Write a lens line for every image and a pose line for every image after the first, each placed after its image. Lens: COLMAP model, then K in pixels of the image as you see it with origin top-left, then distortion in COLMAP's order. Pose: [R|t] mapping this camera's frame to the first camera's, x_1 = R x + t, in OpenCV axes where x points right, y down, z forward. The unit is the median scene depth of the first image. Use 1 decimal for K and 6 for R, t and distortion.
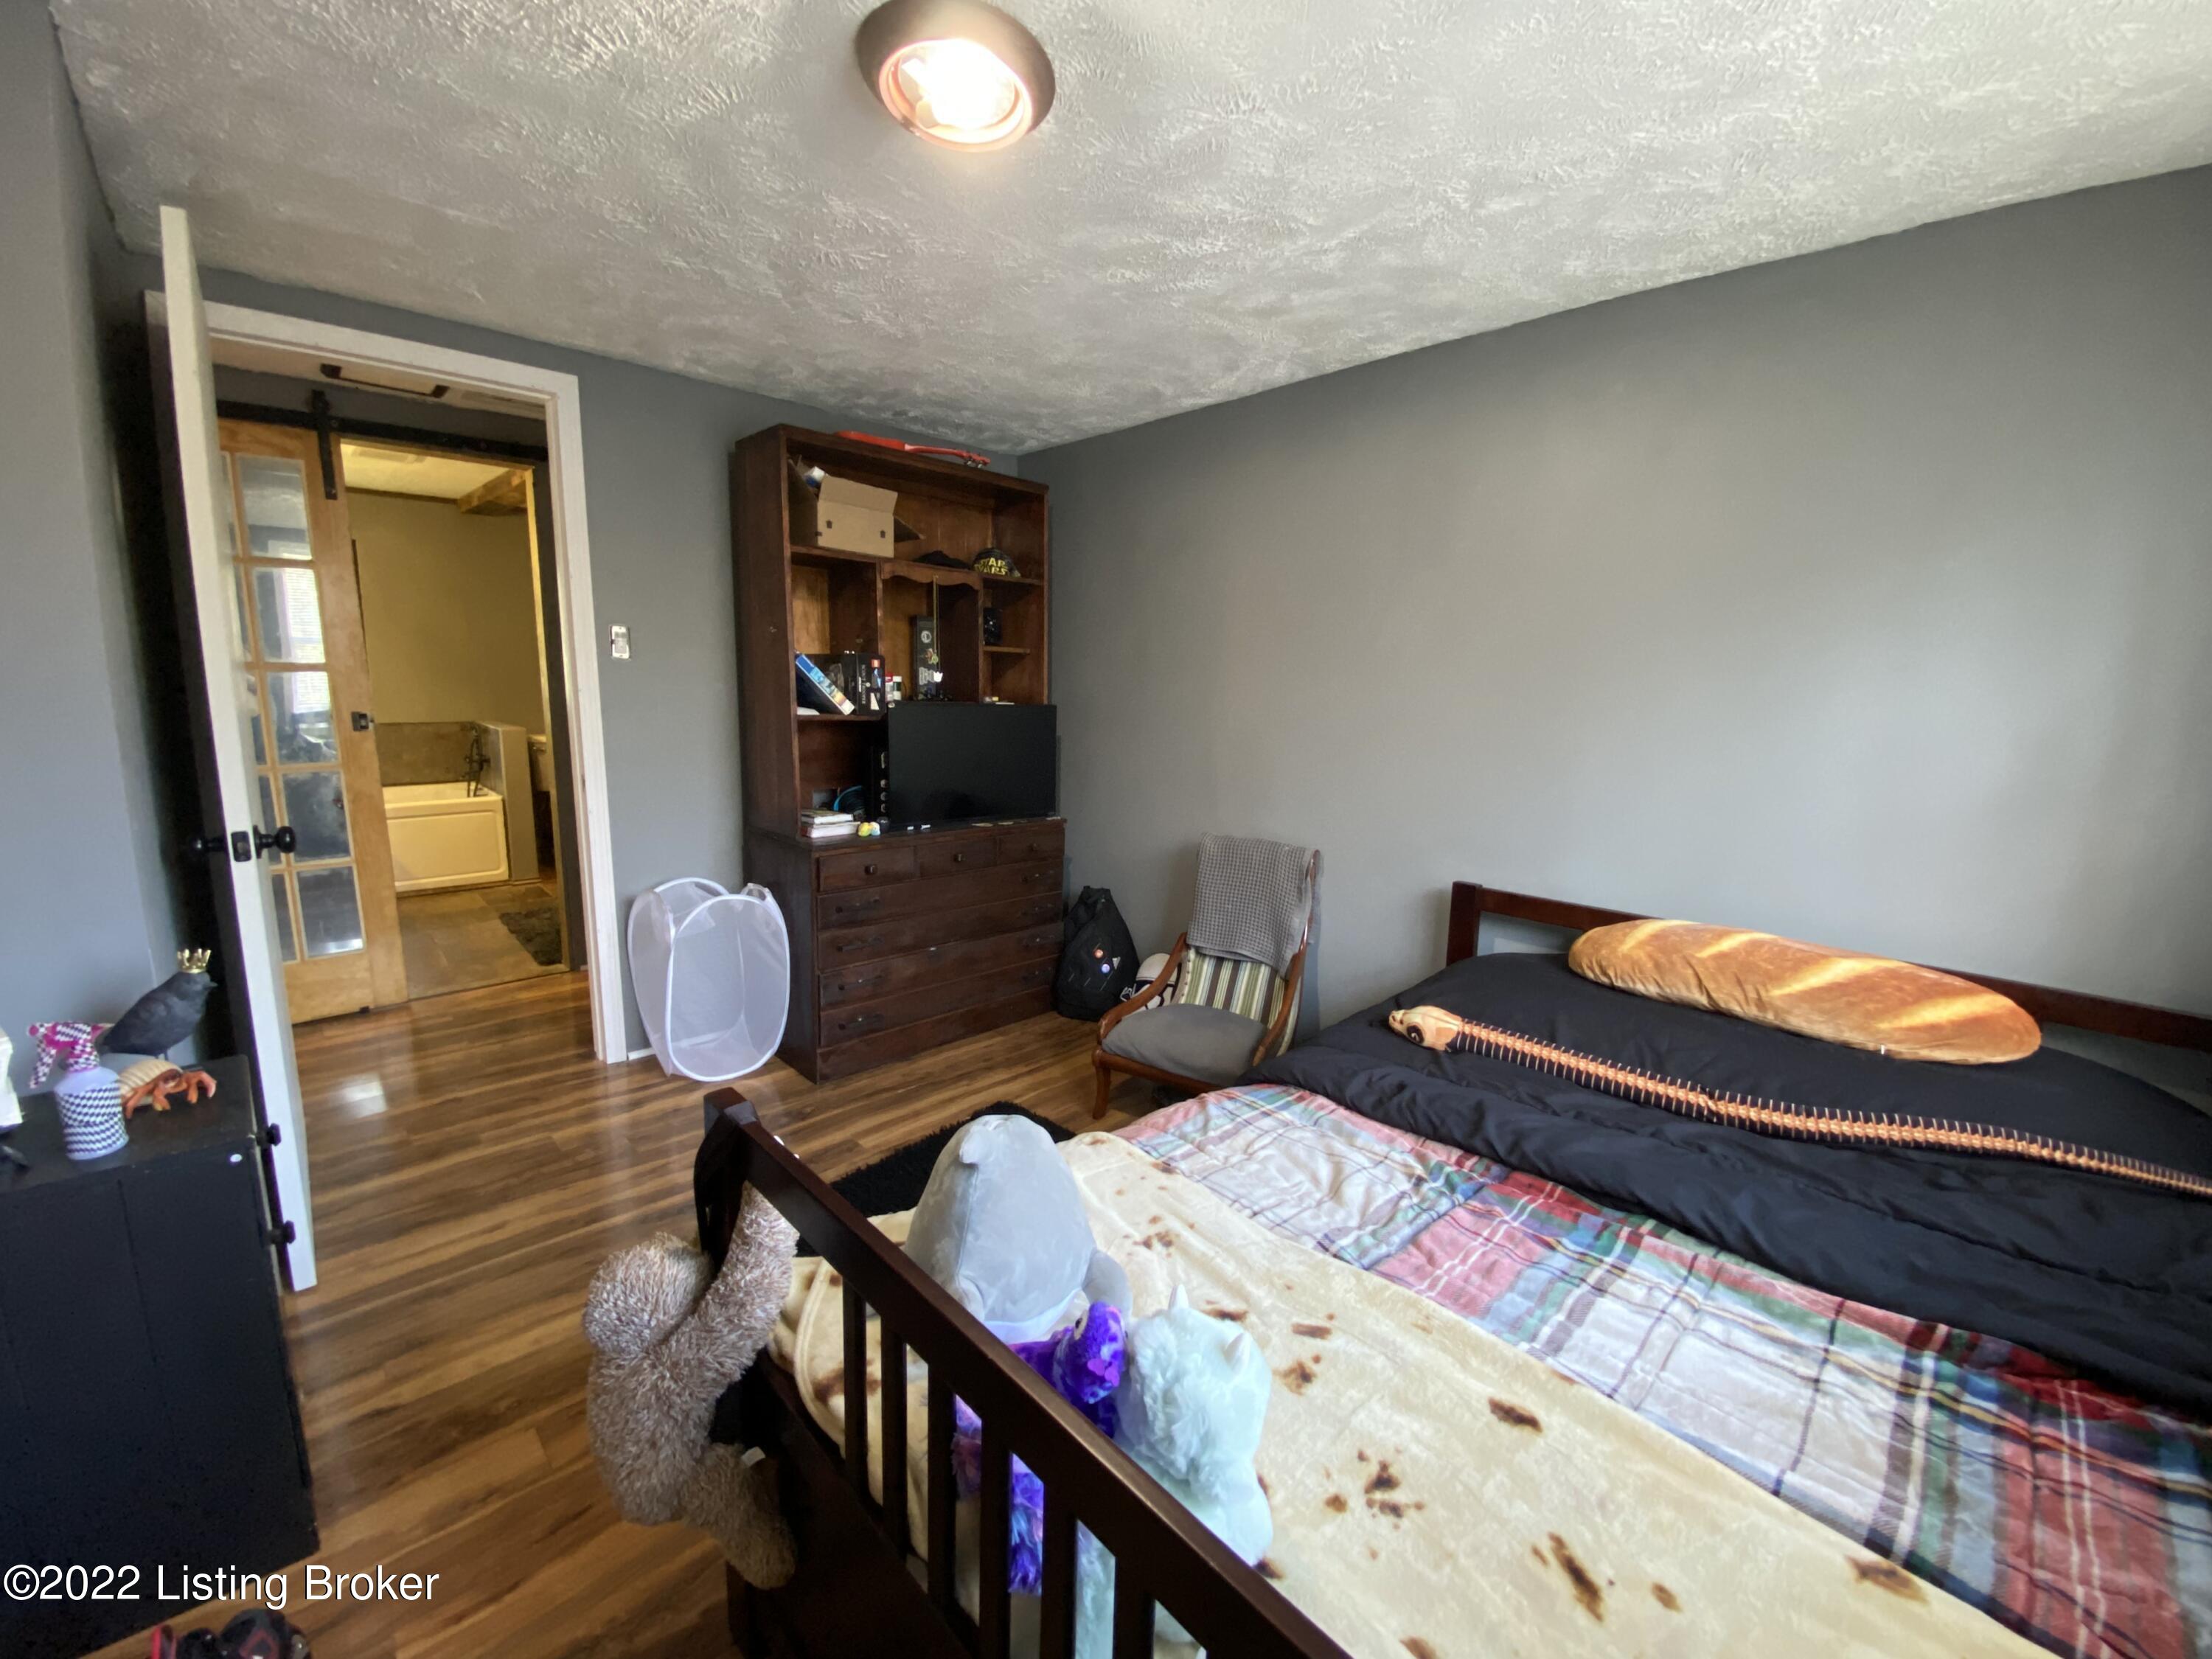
lens RADIAL K [[902.8, 0, 1106.0], [0, 902.8, 829.5], [0, 0, 1]] dist [0.000148, -0.000152]
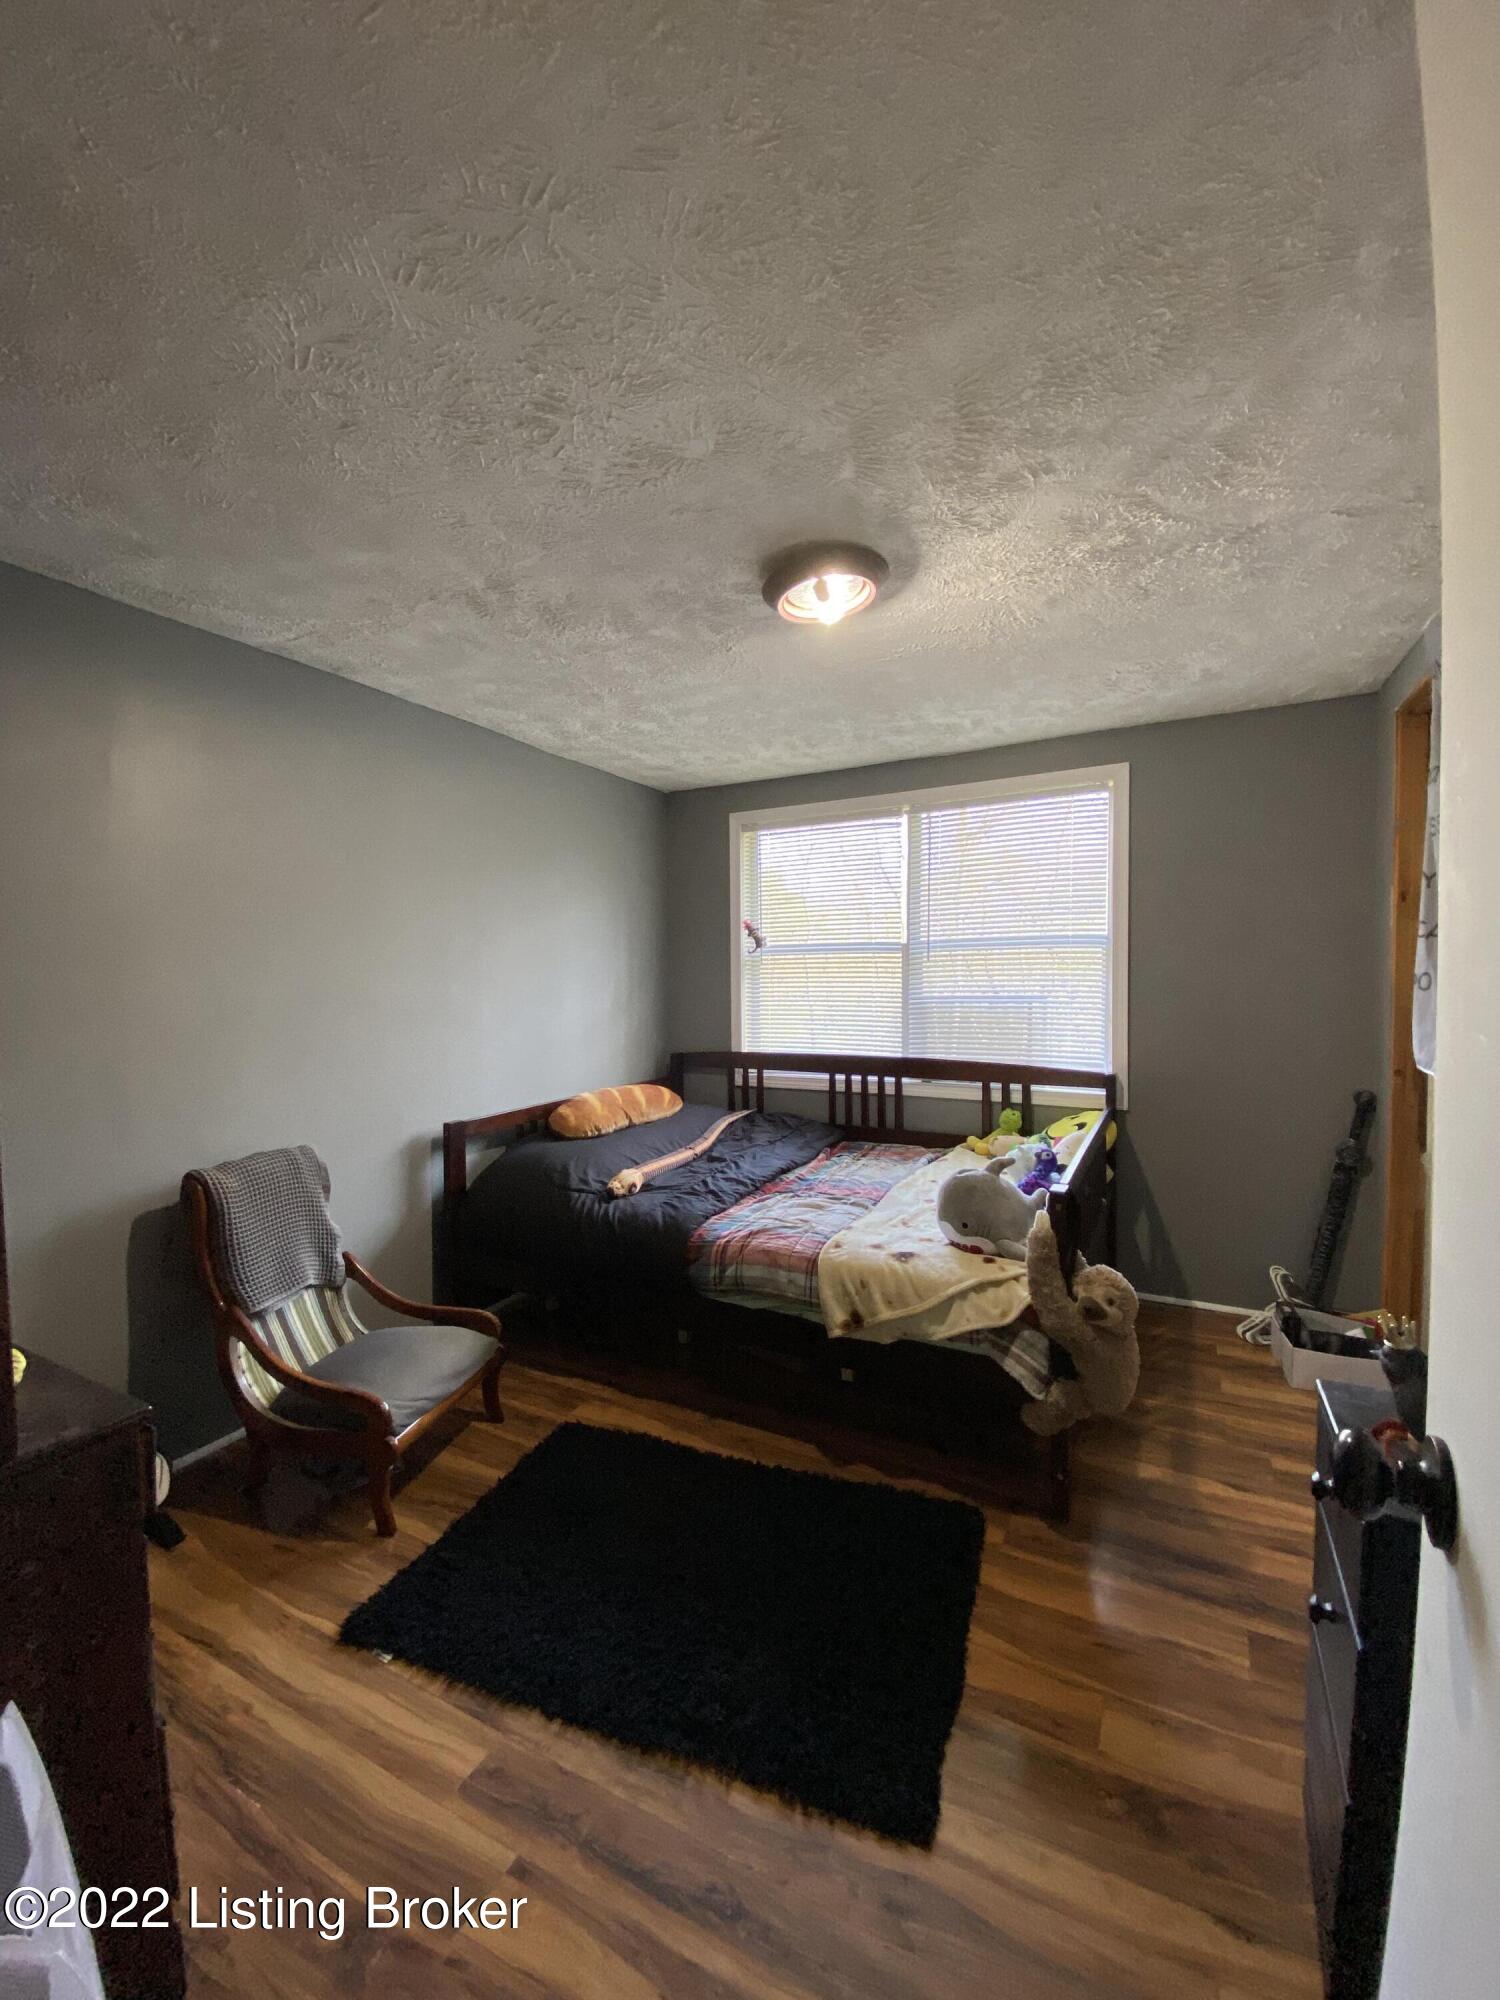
lens RADIAL K [[816.2, 0, 750.0], [0, 816.2, 1000.0], [0, 0, 1]] dist [0.000148, -0.000152]
pose [[-0.313972, -0.057428, 0.947694, -0.859959], [0.161592, 0.980373, 0.112944, -0.182544], [-0.935580, 0.188601, -0.298530, 0.962764]]
